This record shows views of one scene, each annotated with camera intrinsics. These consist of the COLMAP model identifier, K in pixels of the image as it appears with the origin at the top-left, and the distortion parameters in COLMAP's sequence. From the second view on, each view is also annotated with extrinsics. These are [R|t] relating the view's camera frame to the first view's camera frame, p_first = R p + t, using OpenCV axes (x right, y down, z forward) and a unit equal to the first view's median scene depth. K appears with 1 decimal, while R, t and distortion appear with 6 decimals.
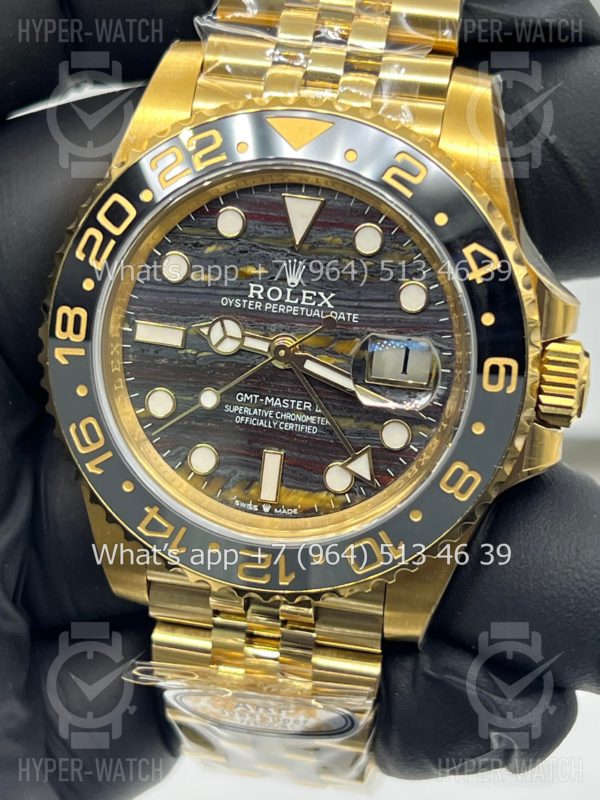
lens RADIAL K [[1906.7, 0, 305.4], [0, 1906.7, 398.0], [0, 0, 1]] dist [0.197236, 0.000000]
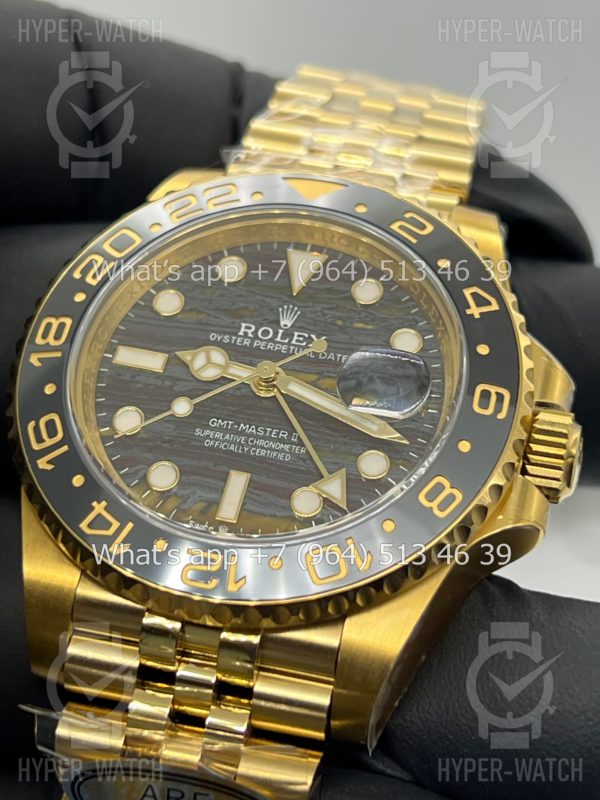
lens RADIAL K [[1906.7, 0, 295.7], [0, 1906.7, 383.2], [0, 0, 1]] dist [0.197236, 0.000000]
pose [[0.989288, 0.145087, -0.016078, 0.018587], [-0.125532, 0.789349, -0.600974, 0.550193], [-0.074502, 0.596555, 0.799107, 0.230674]]
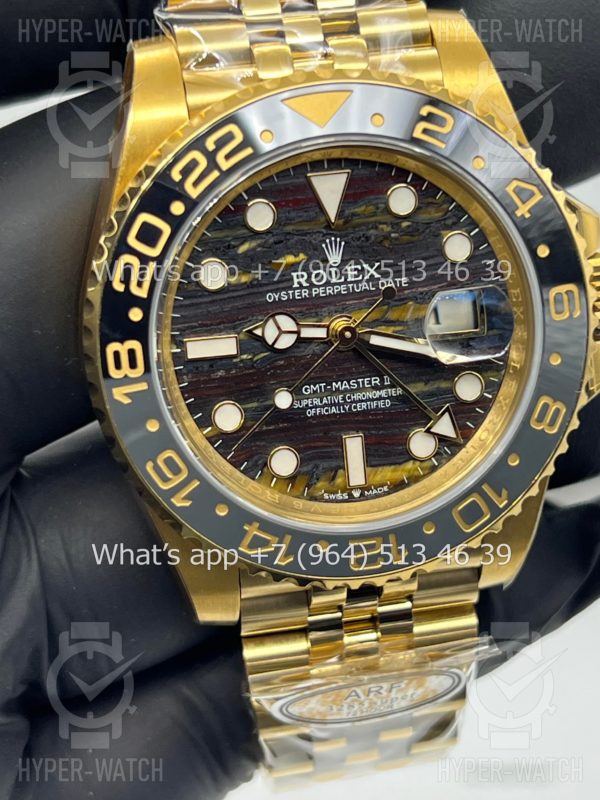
lens RADIAL K [[1906.7, 0, 295.7], [0, 1906.7, 400.5], [0, 0, 1]] dist [0.197236, 0.000000]
pose [[0.924868, -0.253916, 0.283101, -0.315718], [0.241541, 0.967217, 0.078413, -0.072705], [-0.293731, -0.004141, 0.955879, 0.078571]]
